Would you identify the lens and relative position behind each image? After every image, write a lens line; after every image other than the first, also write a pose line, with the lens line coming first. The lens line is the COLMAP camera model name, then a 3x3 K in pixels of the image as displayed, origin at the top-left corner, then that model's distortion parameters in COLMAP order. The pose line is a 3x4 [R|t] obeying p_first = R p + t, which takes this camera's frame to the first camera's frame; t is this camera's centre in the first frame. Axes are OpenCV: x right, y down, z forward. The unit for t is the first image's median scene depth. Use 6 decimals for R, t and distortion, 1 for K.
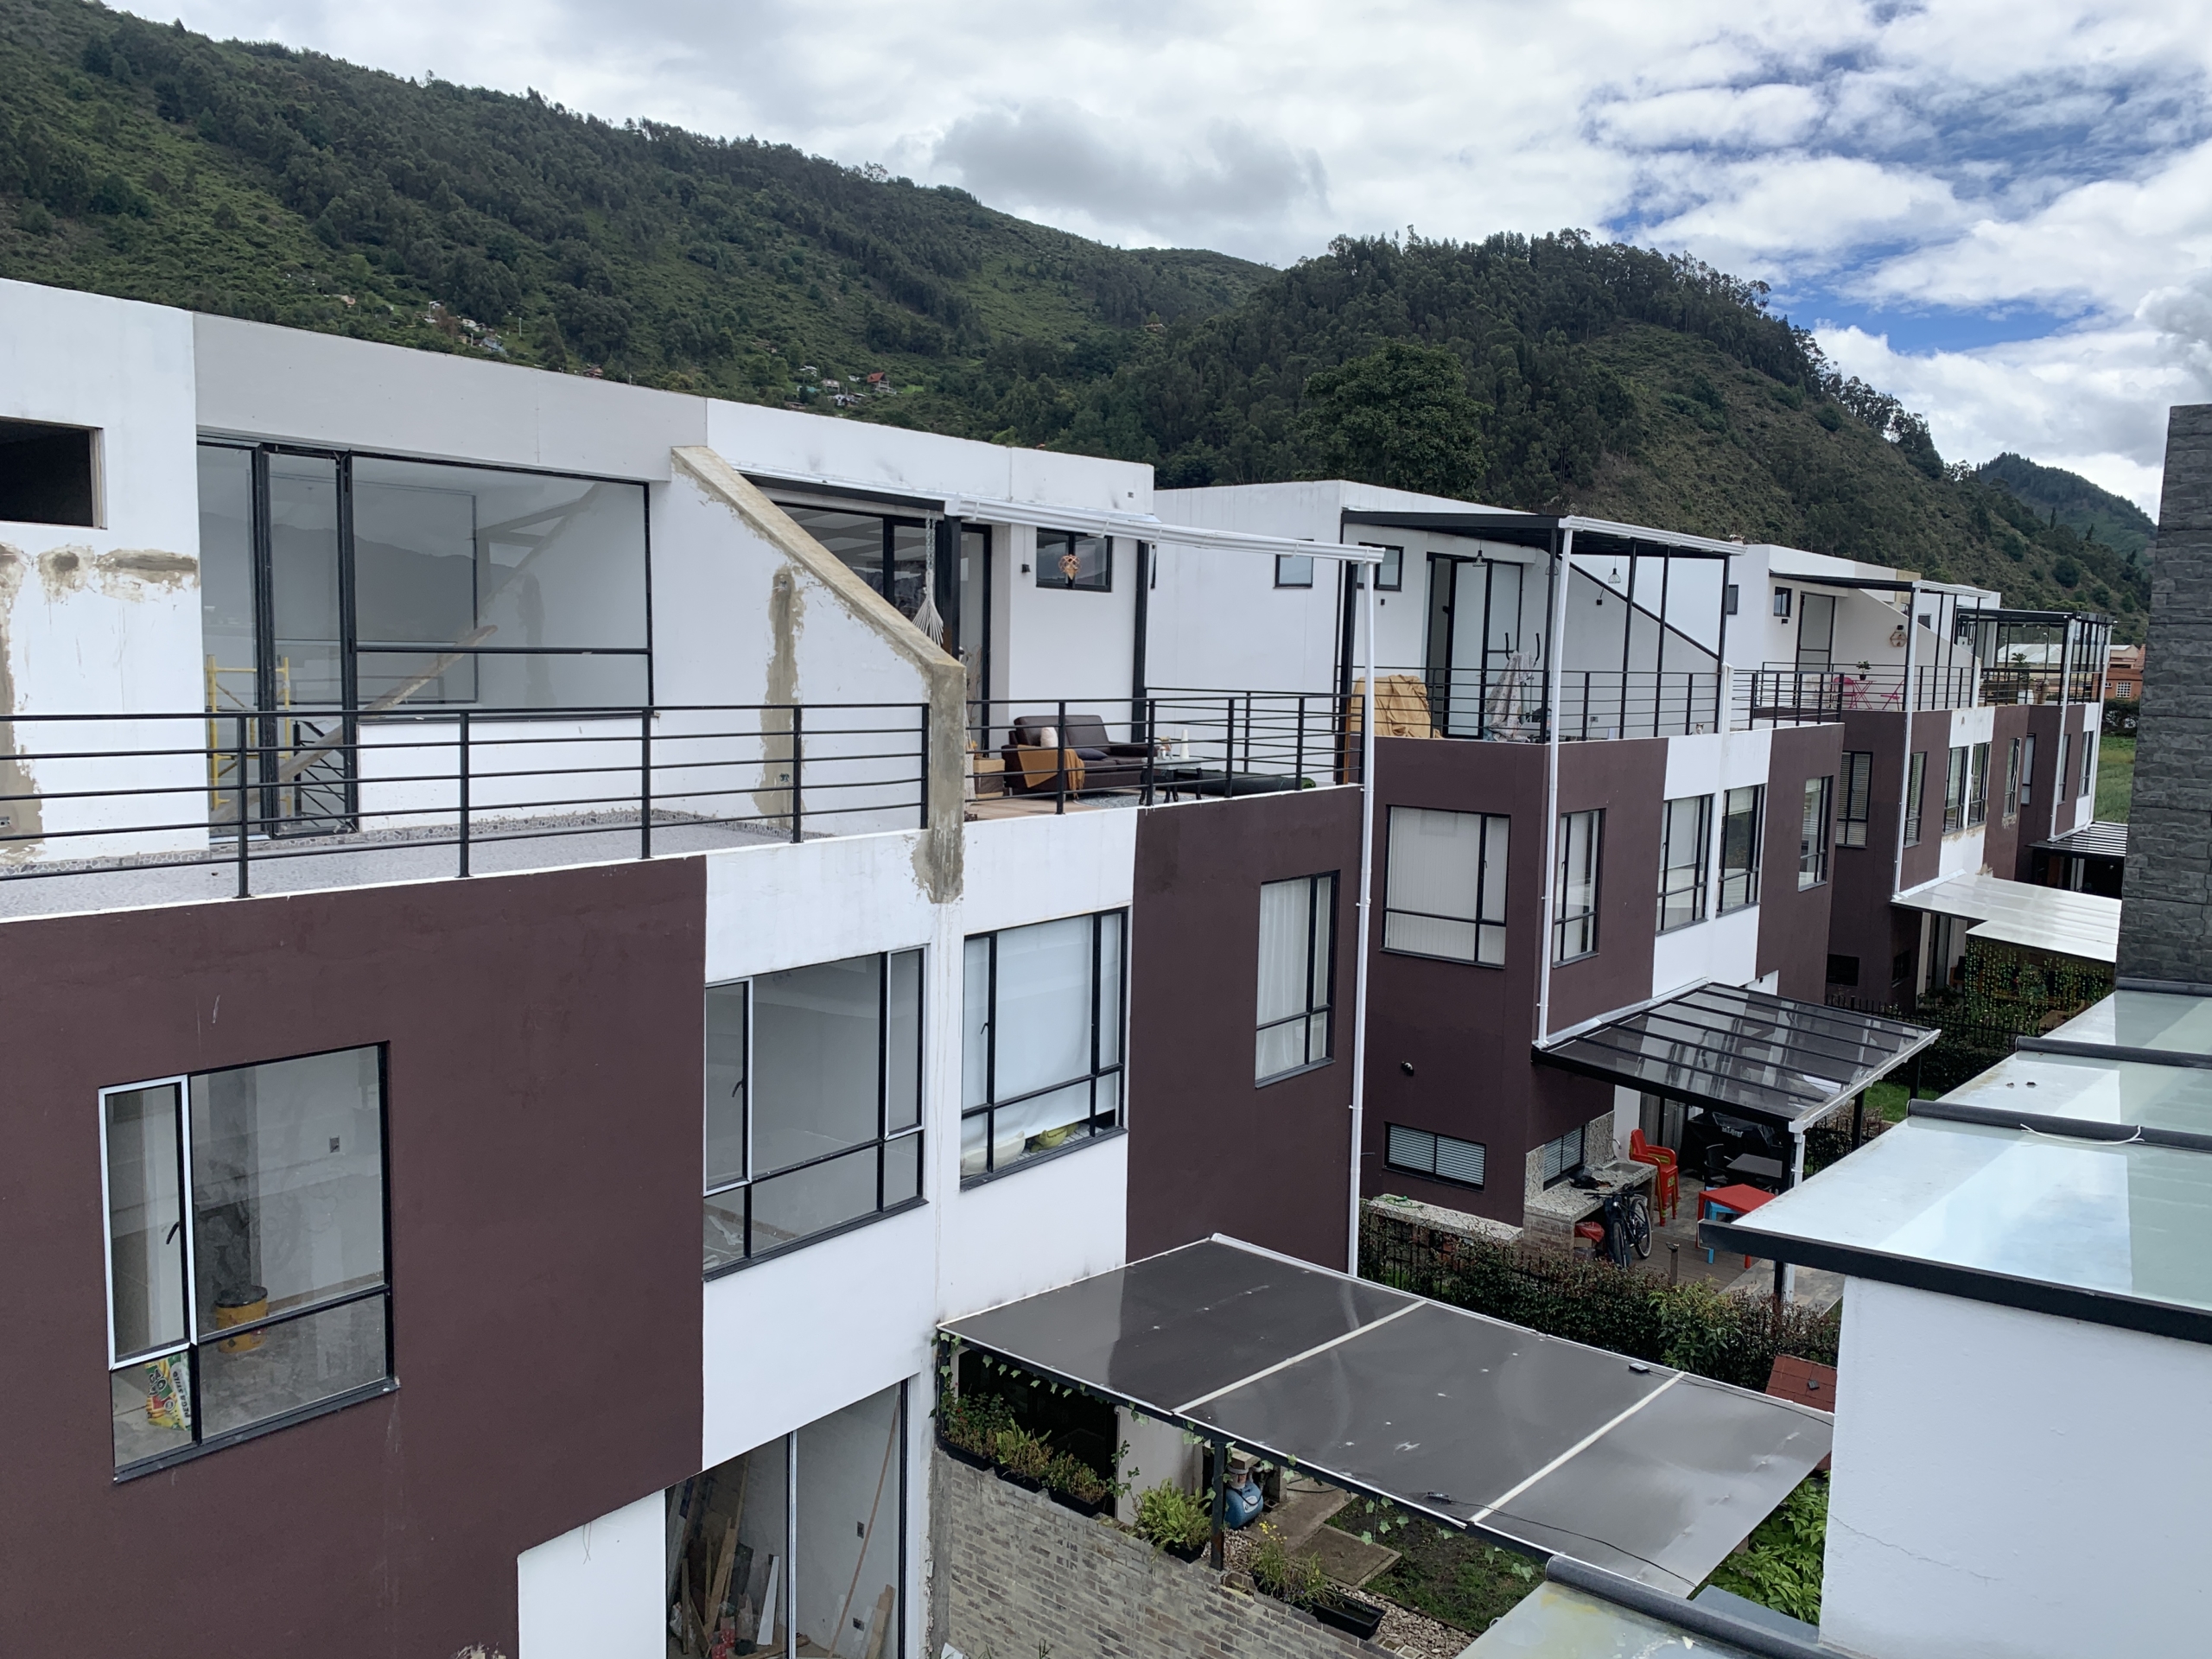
lens RADIAL K [[1701.0, 0, 1112.5], [0, 1701.0, 834.7], [0, 0, 1]] dist [0.043186, -0.054787]
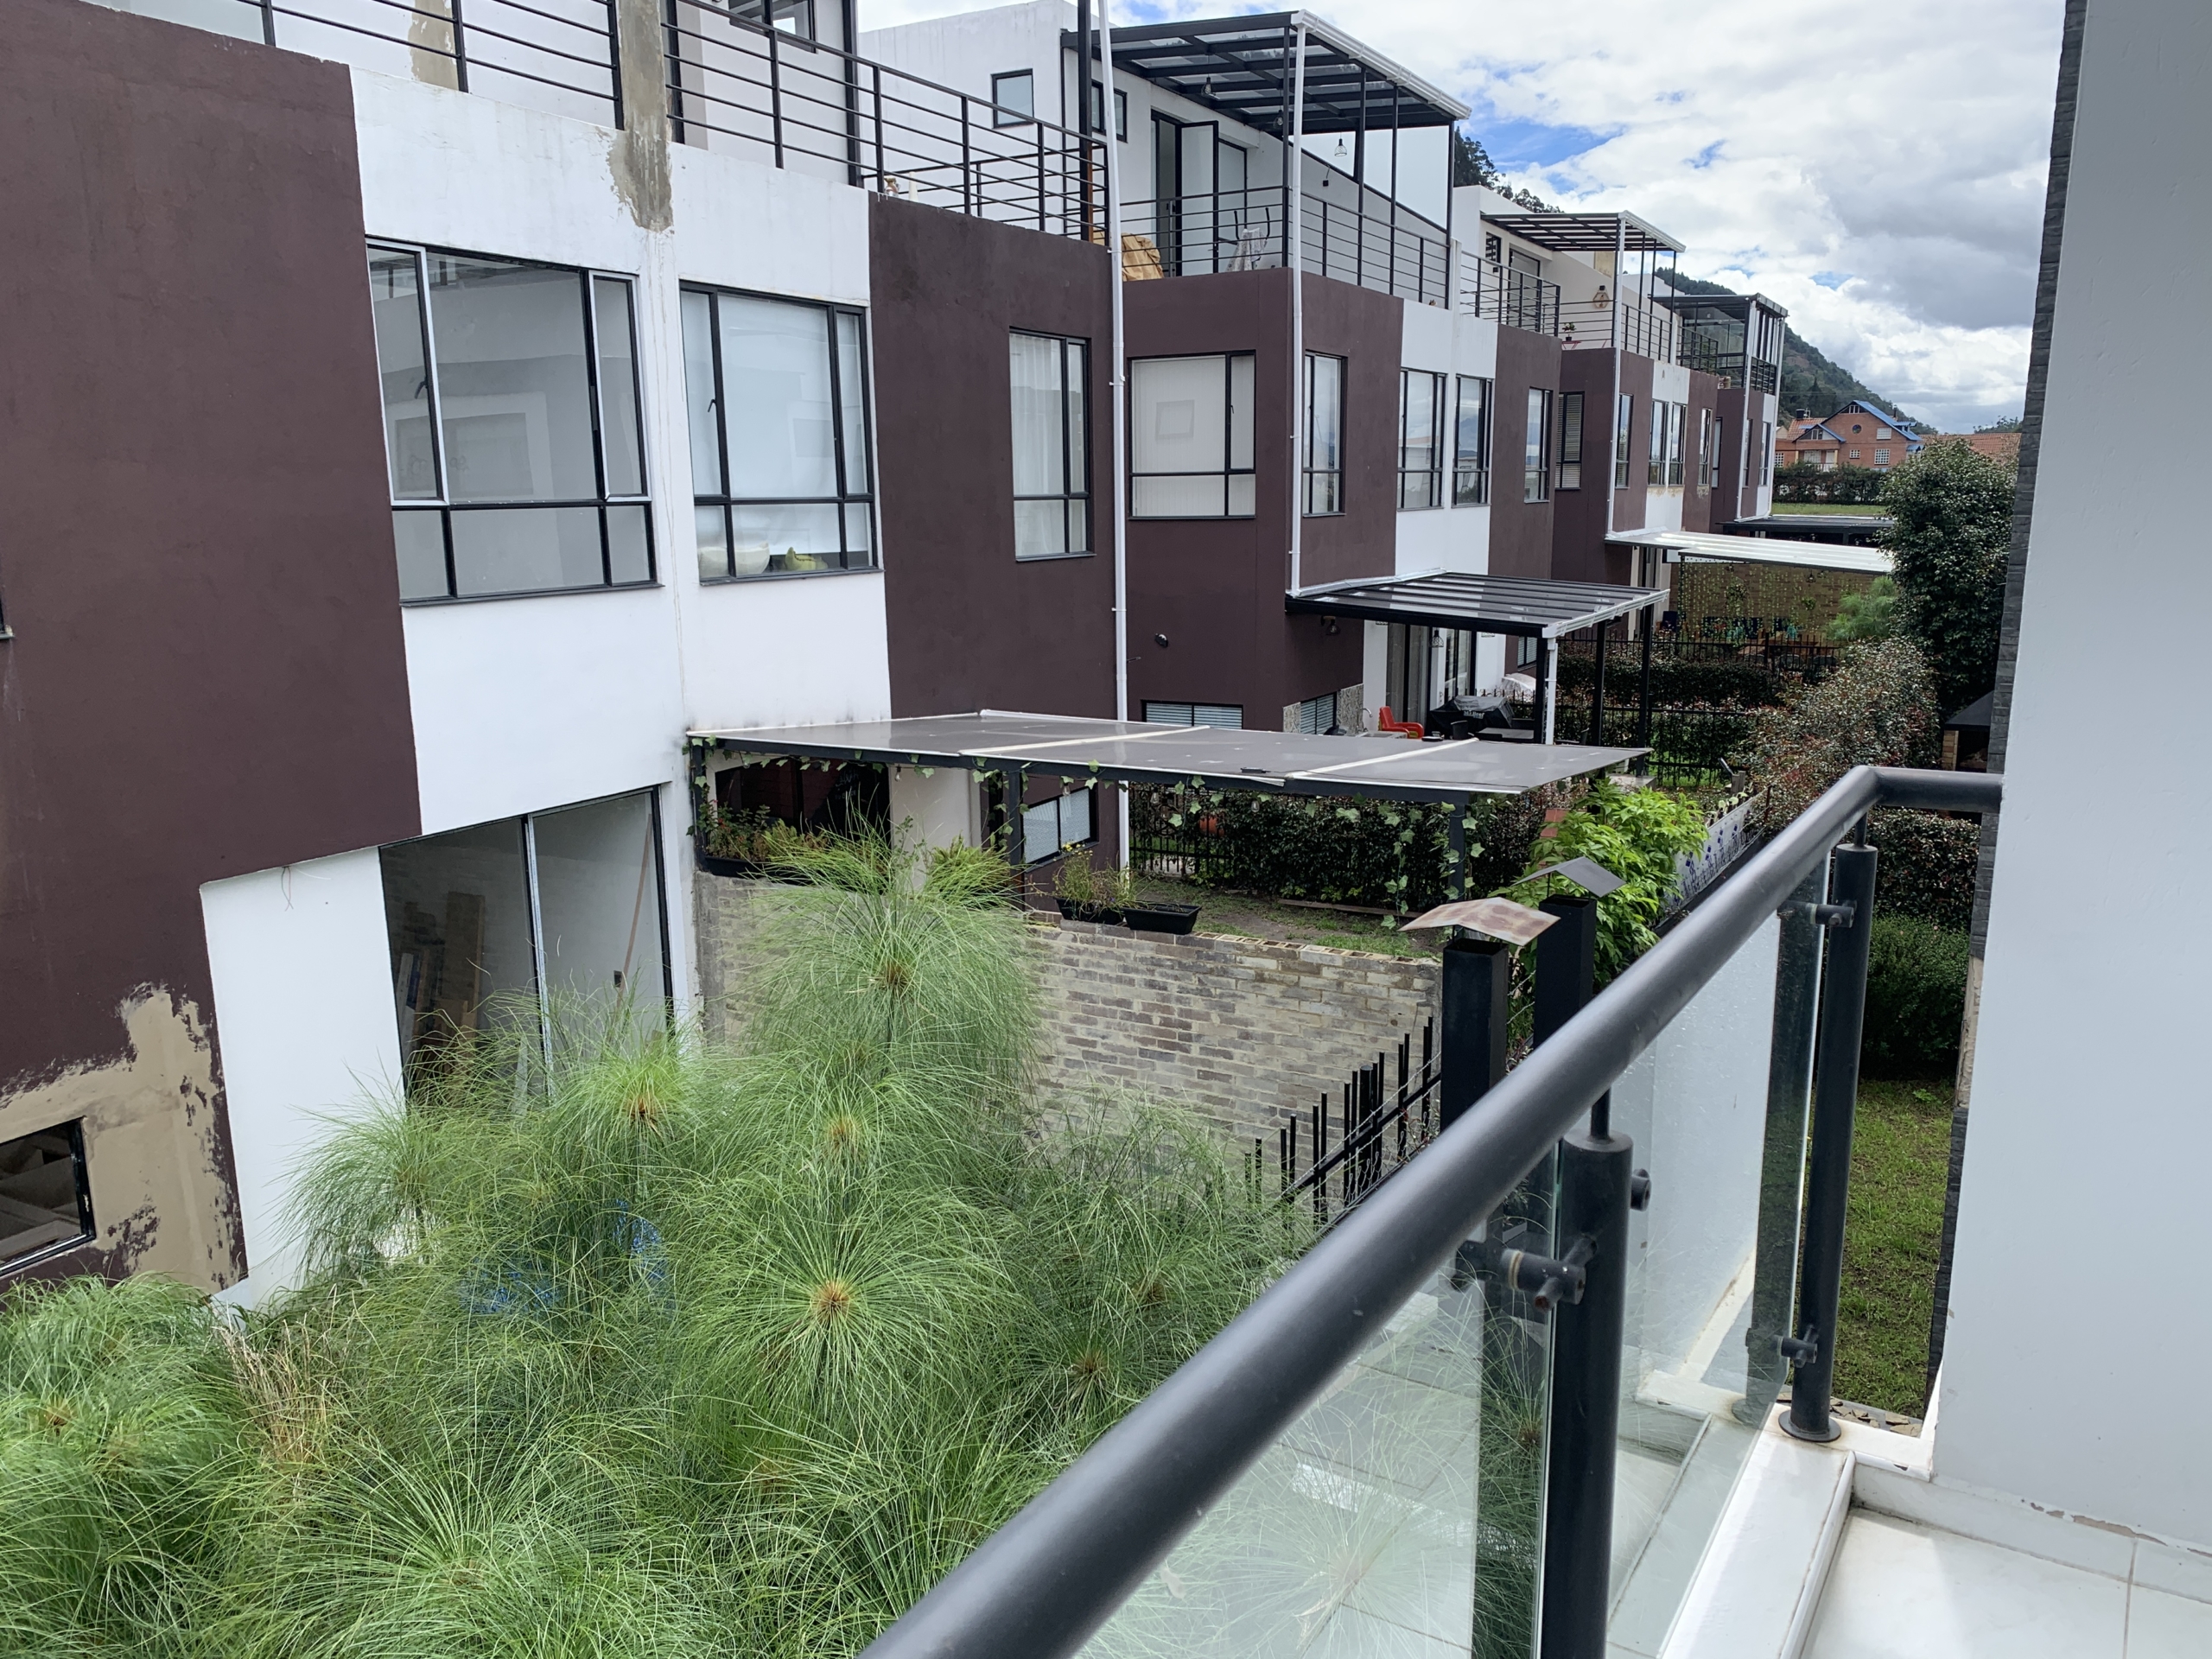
lens RADIAL K [[1701.0, 0, 1119.2], [0, 1701.0, 847.7], [0, 0, 1]] dist [0.043186, -0.054787]
pose [[0.984124, -0.073094, 0.161732, -0.027538], [0.055963, 0.992569, 0.108054, 0.254347], [-0.168428, -0.097288, 0.980901, 0.074110]]
